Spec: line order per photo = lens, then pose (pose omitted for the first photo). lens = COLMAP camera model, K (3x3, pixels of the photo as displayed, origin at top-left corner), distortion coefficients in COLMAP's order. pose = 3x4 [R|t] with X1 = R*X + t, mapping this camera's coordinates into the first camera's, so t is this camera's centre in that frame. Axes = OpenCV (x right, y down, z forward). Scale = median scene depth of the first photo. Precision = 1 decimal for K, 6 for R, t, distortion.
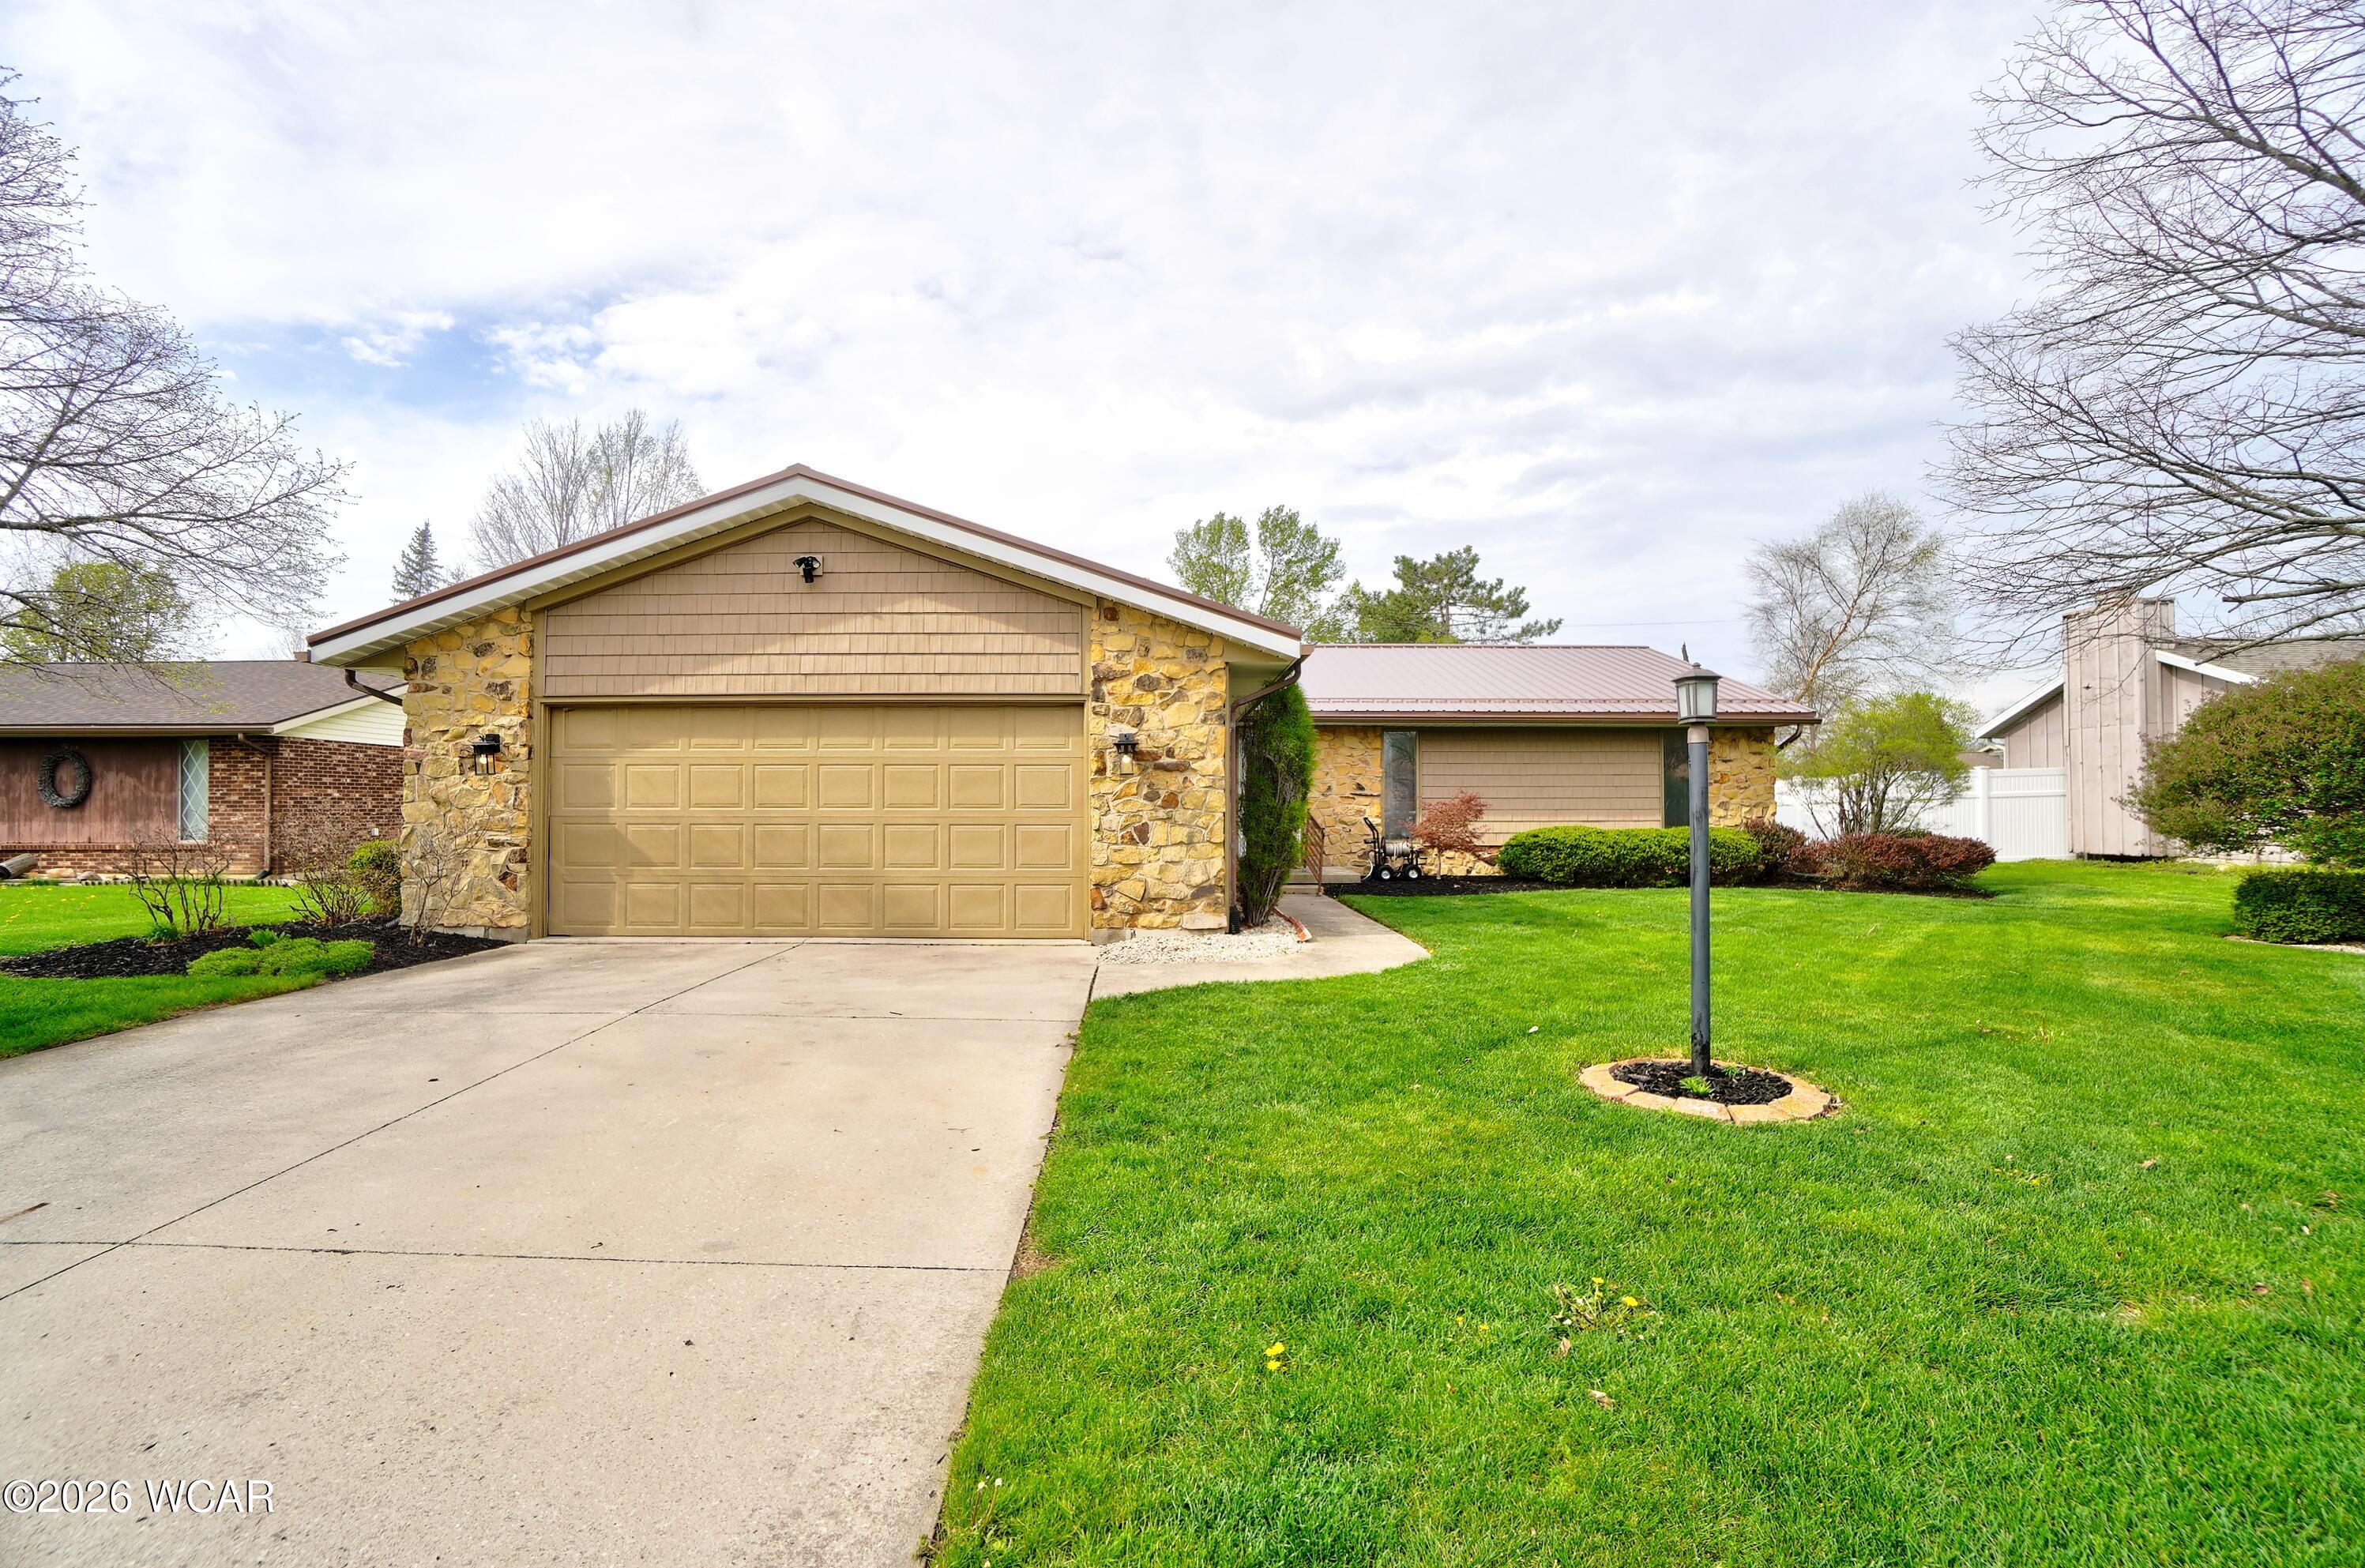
lens RADIAL K [[1038.3, 0, 1155.6], [0, 1038.3, 791.2], [0, 0, 1]] dist [-0.049337, 0.014717]
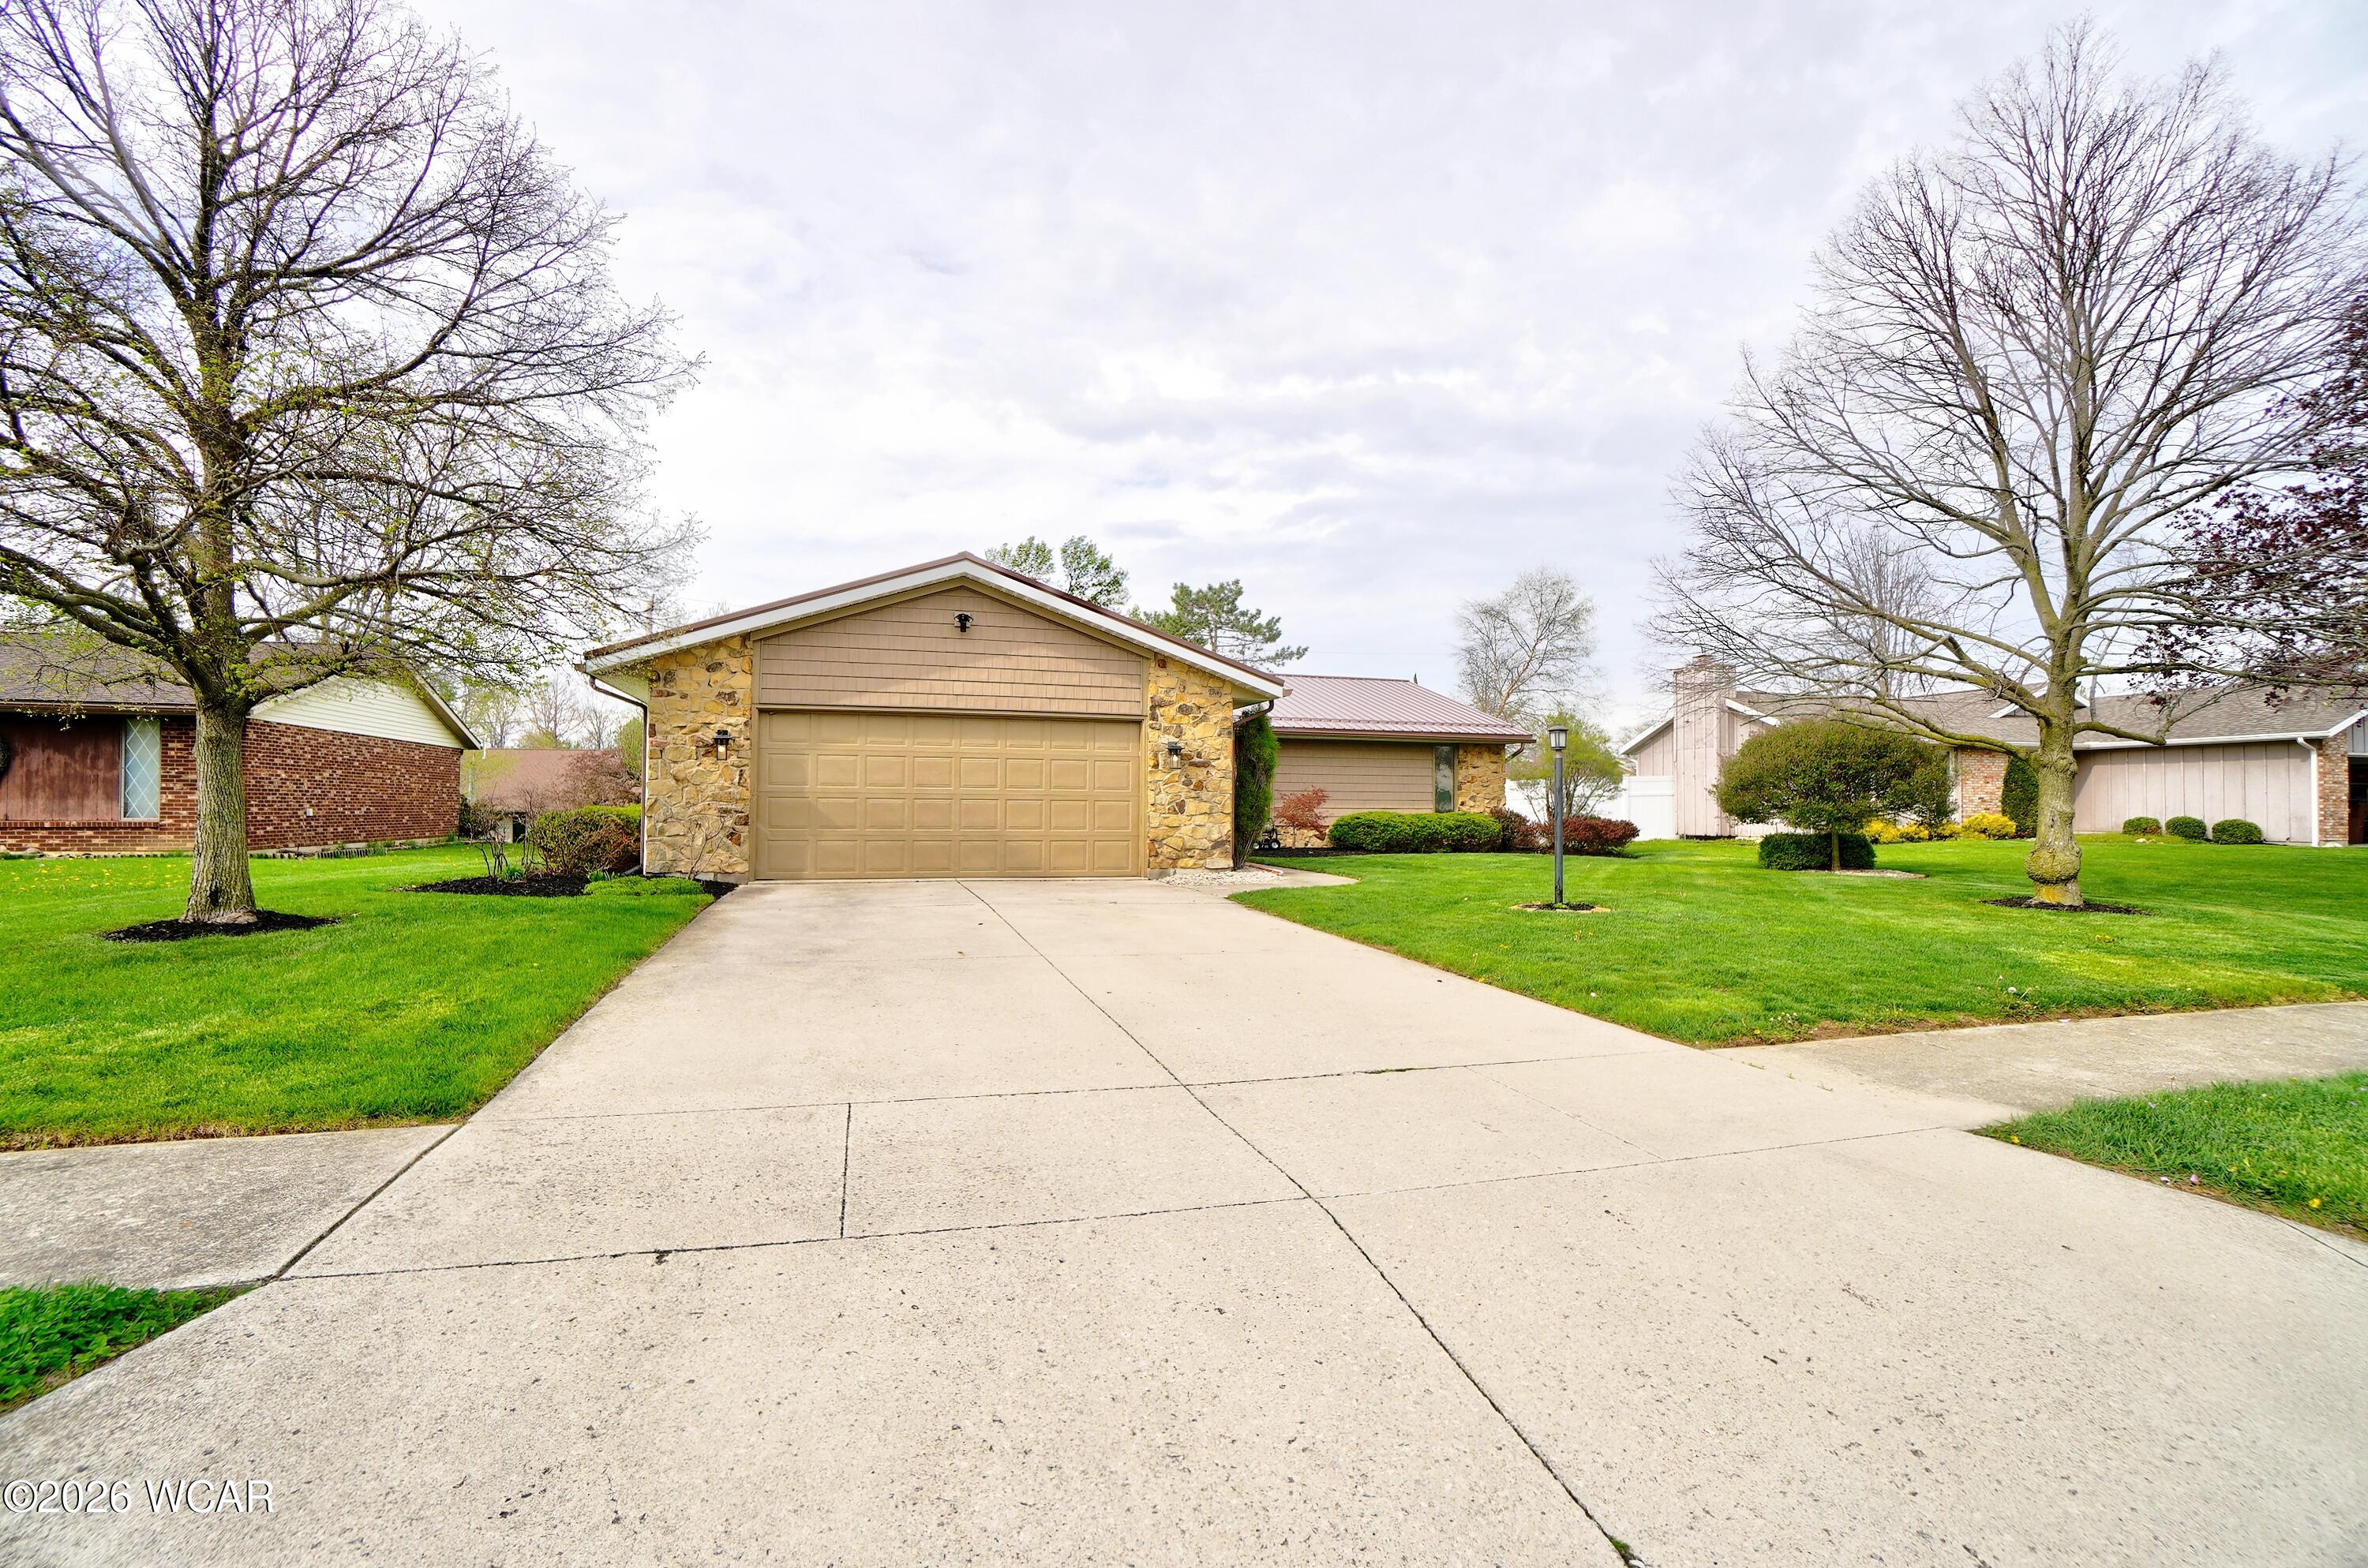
lens RADIAL K [[1039.5, 0, 1159.1], [0, 1039.5, 791.3], [0, 0, 1]] dist [-0.049337, 0.014717]
pose [[0.960770, 0.012266, 0.277074, -0.458424], [-0.012313, 0.999923, -0.001571, 0.019808], [-0.277072, -0.001902, 0.960847, -0.458835]]
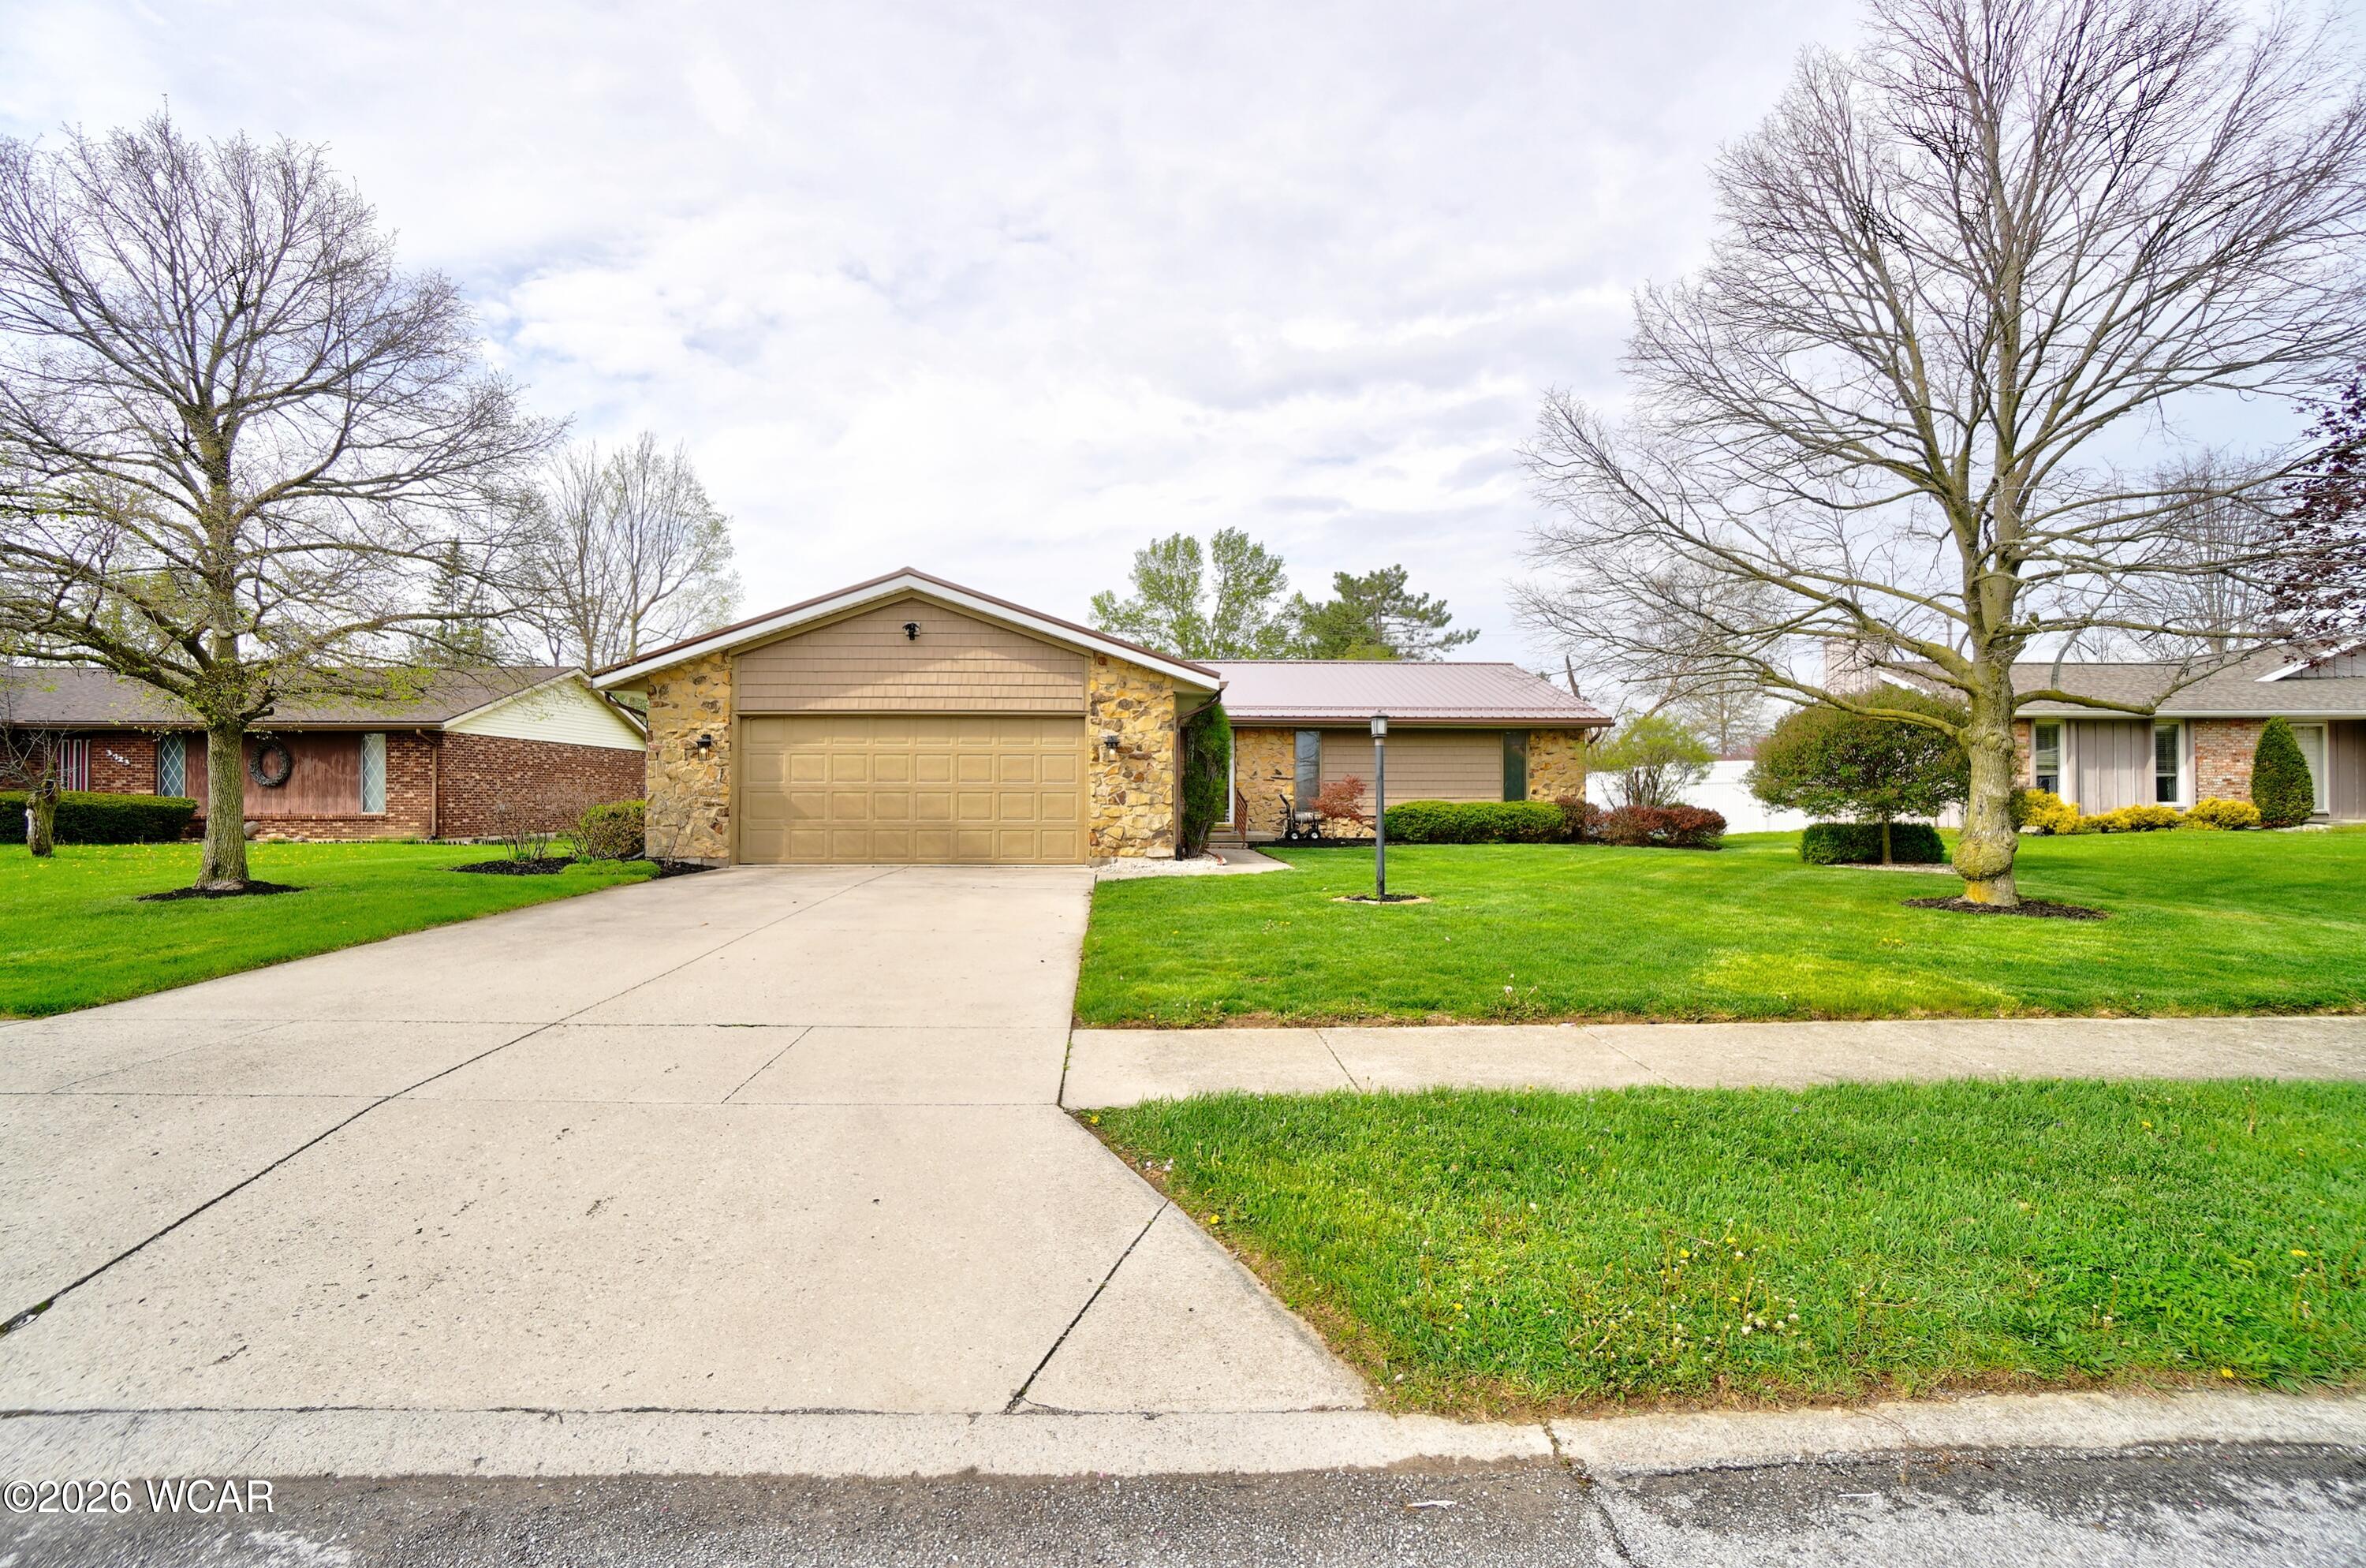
lens RADIAL K [[1038.8, 0, 1155.6], [0, 1038.8, 781.8], [0, 0, 1]] dist [-0.049337, 0.014717]
pose [[0.999332, 0.001880, 0.036505, -0.018513], [-0.001852, 0.999998, -0.000795, 0.016529], [-0.036506, 0.000727, 0.999333, -0.587284]]
